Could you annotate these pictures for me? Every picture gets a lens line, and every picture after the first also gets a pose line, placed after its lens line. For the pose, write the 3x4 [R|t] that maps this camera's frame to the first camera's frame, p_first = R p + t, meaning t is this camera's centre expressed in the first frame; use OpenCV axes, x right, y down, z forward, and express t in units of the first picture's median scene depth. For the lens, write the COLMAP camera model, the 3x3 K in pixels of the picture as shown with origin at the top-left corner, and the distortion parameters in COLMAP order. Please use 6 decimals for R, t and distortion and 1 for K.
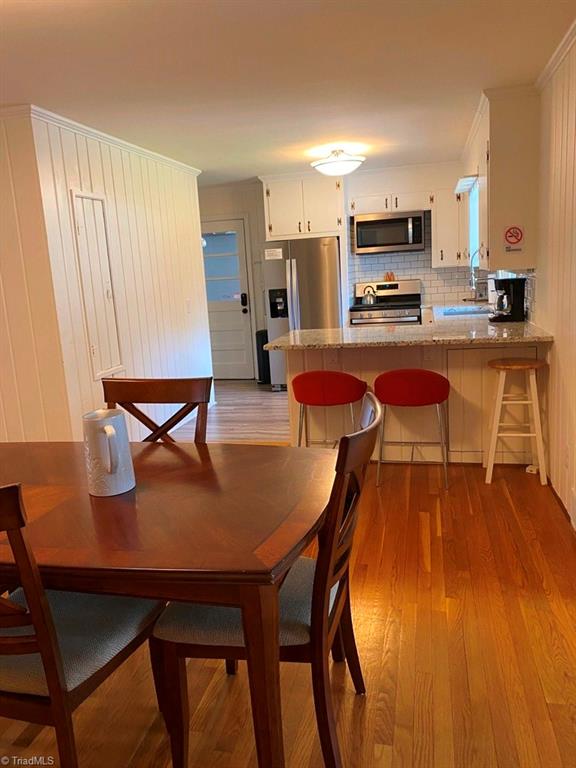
lens RADIAL K [[579.0, 0, 283.9], [0, 579.0, 387.3], [0, 0, 1]] dist [0.046946, -0.005477]
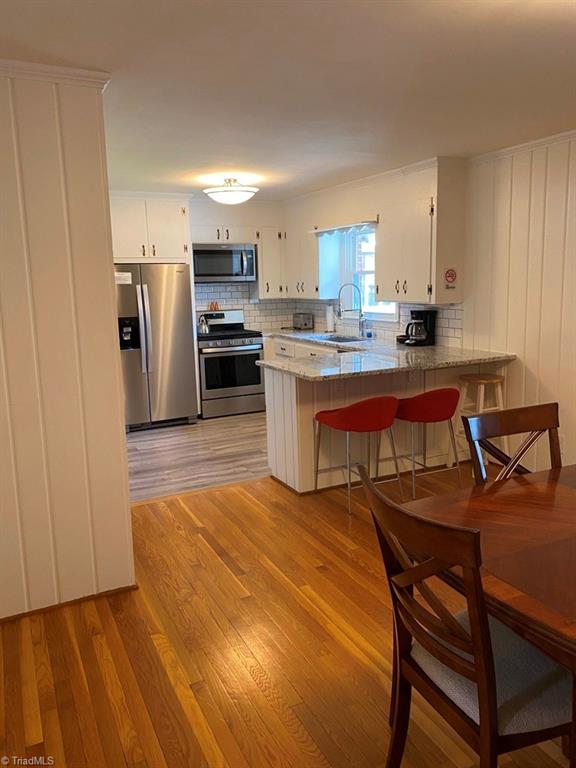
lens RADIAL K [[579.0, 0, 285.5], [0, 579.0, 380.1], [0, 0, 1]] dist [0.046946, -0.005477]
pose [[0.767237, -0.064578, 0.638104, -0.403691], [0.103650, 0.994324, -0.023997, -0.028136], [-0.632932, 0.084551, 0.769576, 0.173666]]
